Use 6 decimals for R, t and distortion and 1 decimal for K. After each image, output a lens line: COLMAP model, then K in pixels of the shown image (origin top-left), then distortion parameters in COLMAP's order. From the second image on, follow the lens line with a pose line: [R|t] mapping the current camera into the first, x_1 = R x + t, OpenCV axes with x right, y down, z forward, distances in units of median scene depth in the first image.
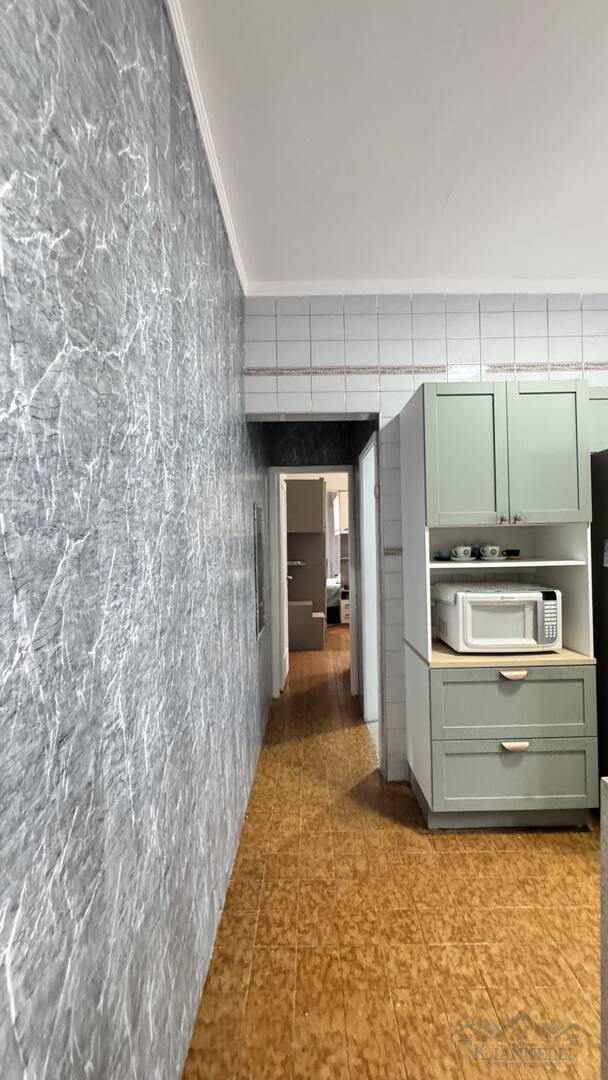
lens RADIAL K [[430.8, 0, 305.1], [0, 430.8, 539.2], [0, 0, 1]] dist [-0.001390, -0.000411]
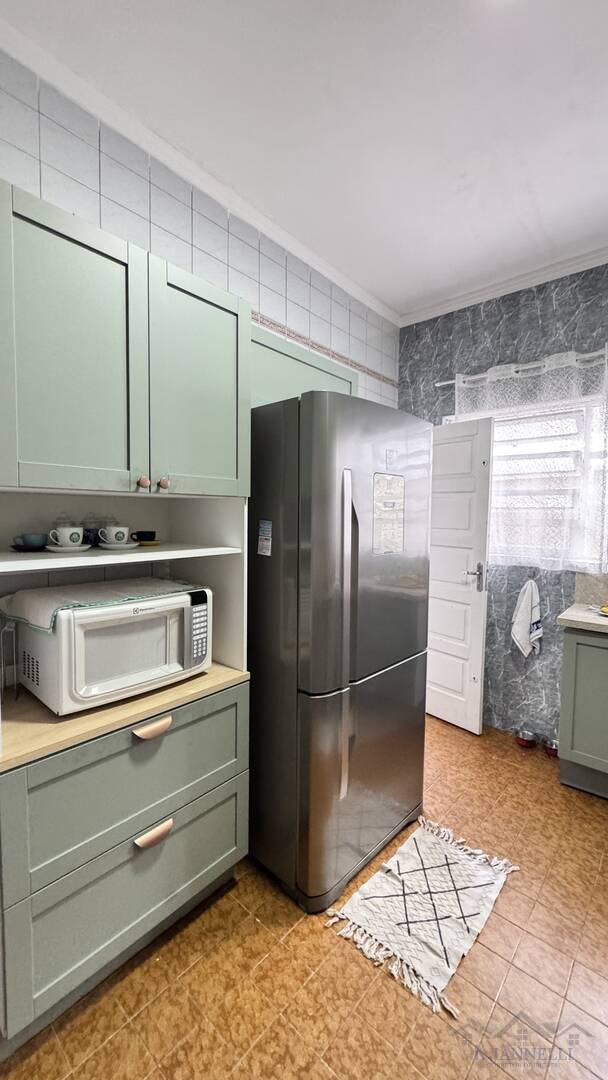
lens RADIAL K [[430.8, 0, 302.8], [0, 430.8, 538.1], [0, 0, 1]] dist [-0.001390, -0.000411]
pose [[0.658075, -0.014952, 0.752804, 0.147251], [-0.028424, 0.998597, 0.044681, -0.003754], [-0.752415, -0.050801, 0.656727, 0.410472]]
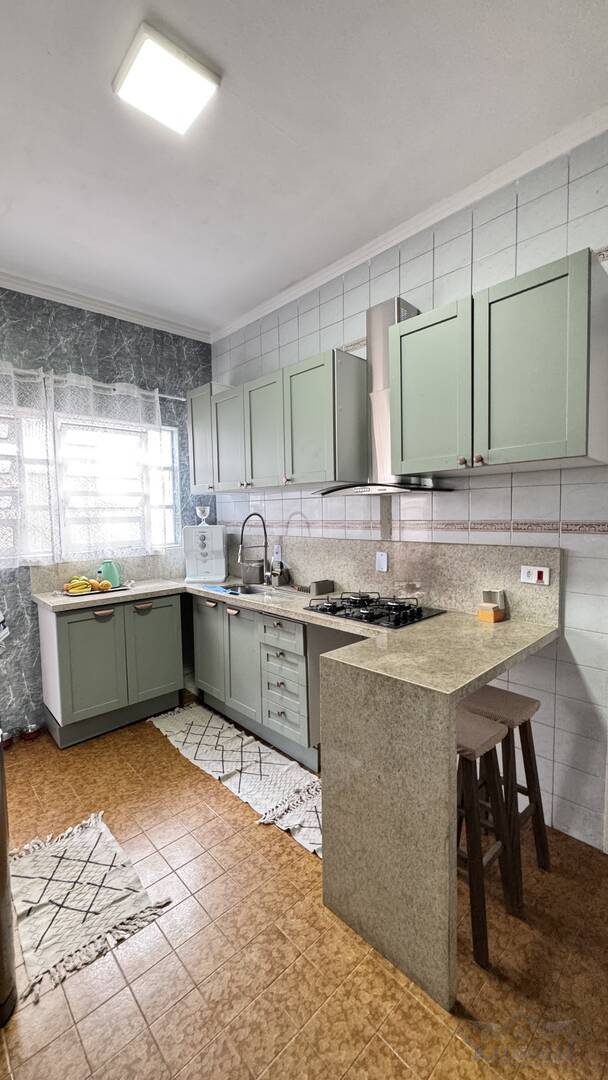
lens RADIAL K [[430.8, 0, 302.6], [0, 430.8, 538.7], [0, 0, 1]] dist [-0.001390, -0.000411]
pose [[-0.680836, -0.018018, 0.732214, 0.007696], [0.026484, 0.998438, 0.049195, -0.005541], [-0.731957, 0.052886, -0.679295, 0.920166]]
